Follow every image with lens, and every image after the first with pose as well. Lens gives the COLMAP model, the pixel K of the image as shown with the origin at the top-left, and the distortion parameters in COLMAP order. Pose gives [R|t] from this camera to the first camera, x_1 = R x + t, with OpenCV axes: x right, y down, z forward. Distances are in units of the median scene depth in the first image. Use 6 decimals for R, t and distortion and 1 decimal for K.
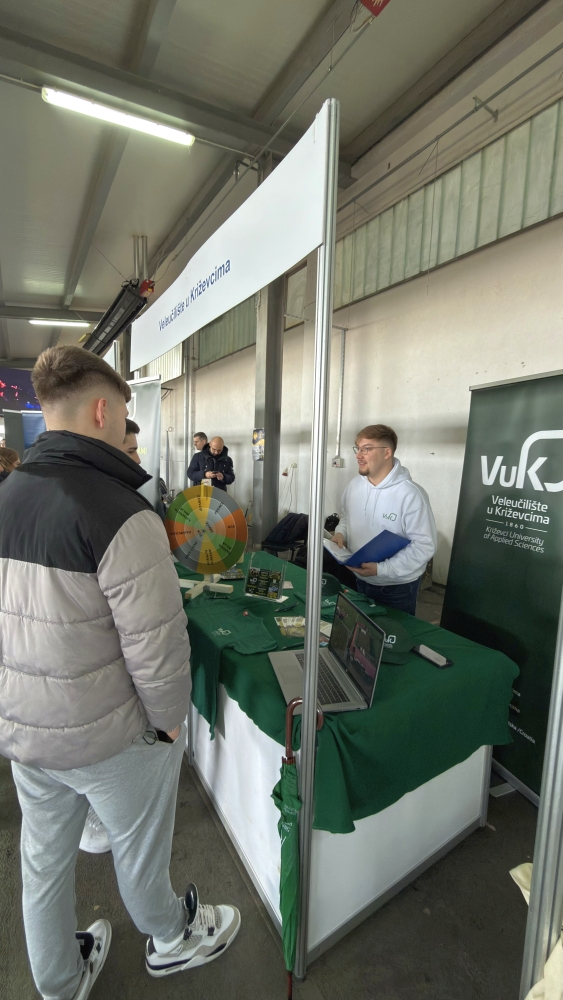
lens RADIAL K [[395.4, 0, 279.4], [0, 395.4, 499.8], [0, 0, 1]] dist [-0.005424, 0.000629]
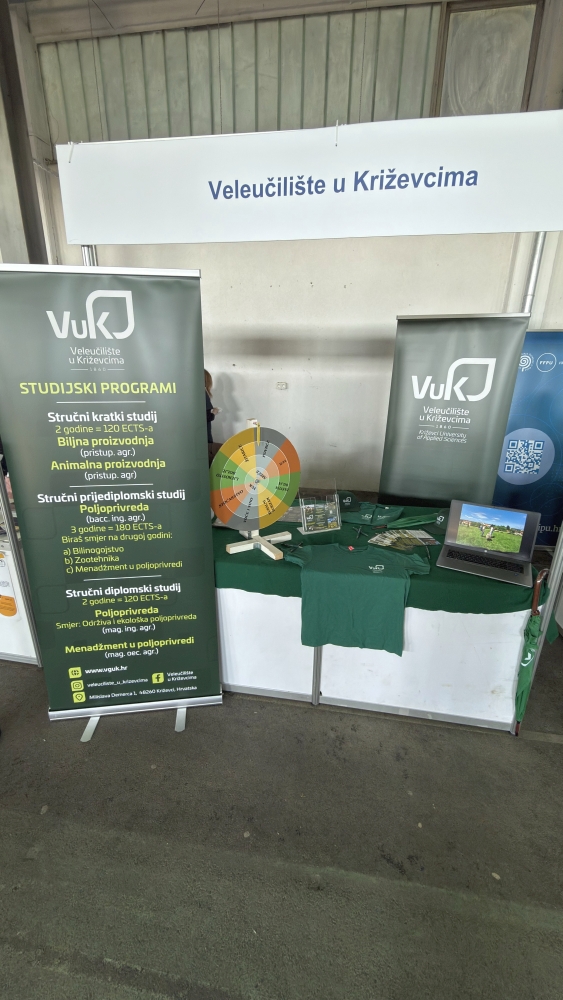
lens RADIAL K [[395.4, 0, 279.8], [0, 395.4, 499.4], [0, 0, 1]] dist [-0.005424, 0.000629]
pose [[0.667900, -0.262634, 0.696372, -0.653713], [0.091247, 0.957505, 0.273603, -0.097224], [-0.738637, -0.119197, 0.663482, 0.345046]]
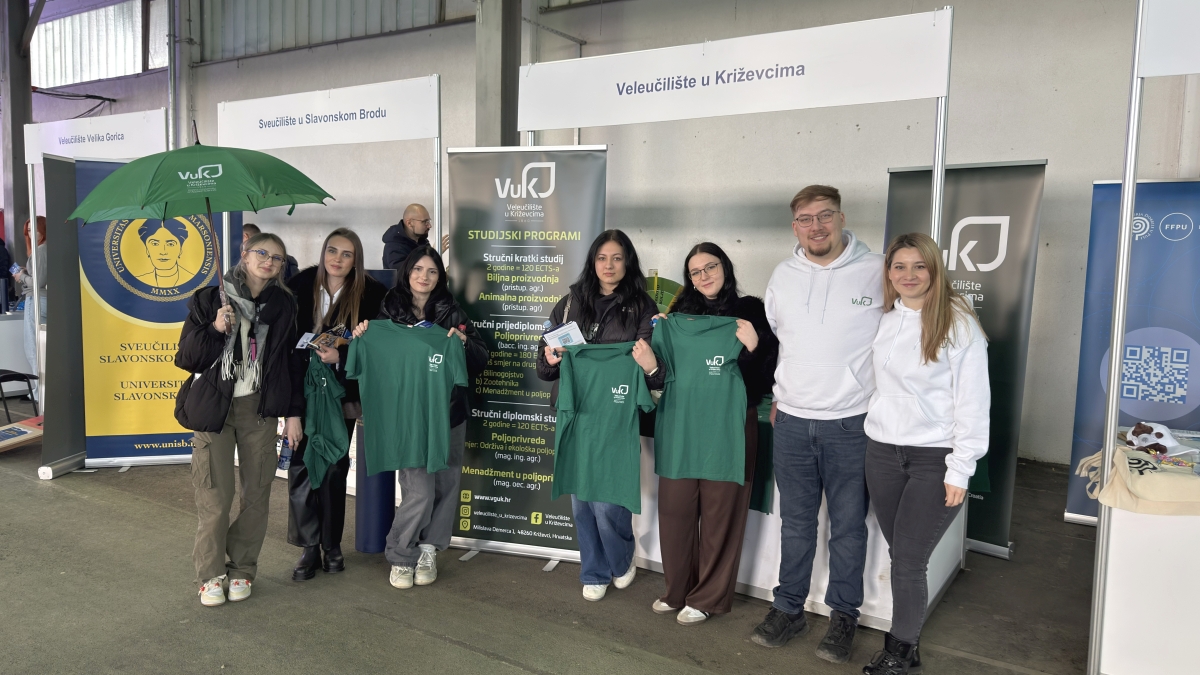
lens RADIAL K [[829.5, 0, 593.2], [0, 829.5, 343.1], [0, 0, 1]] dist [0.048346, -0.048121]
pose [[0.912537, -0.051794, 0.405701, -0.893080], [0.050963, 0.998618, 0.012860, 0.065352], [-0.405807, 0.008940, 0.913915, -0.493818]]
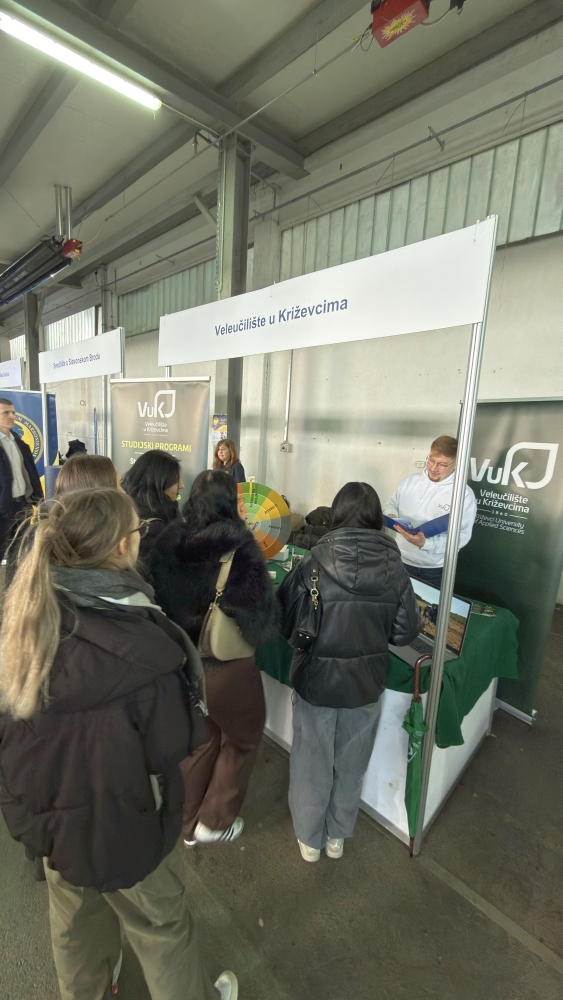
lens RADIAL K [[395.4, 0, 279.7], [0, 395.4, 499.0], [0, 0, 1]] dist [-0.005424, 0.000629]
pose [[0.968531, -0.016700, 0.248334, -0.328093], [0.002150, 0.998270, 0.058749, -0.045912], [-0.248885, -0.056366, 0.966891, -0.060931]]
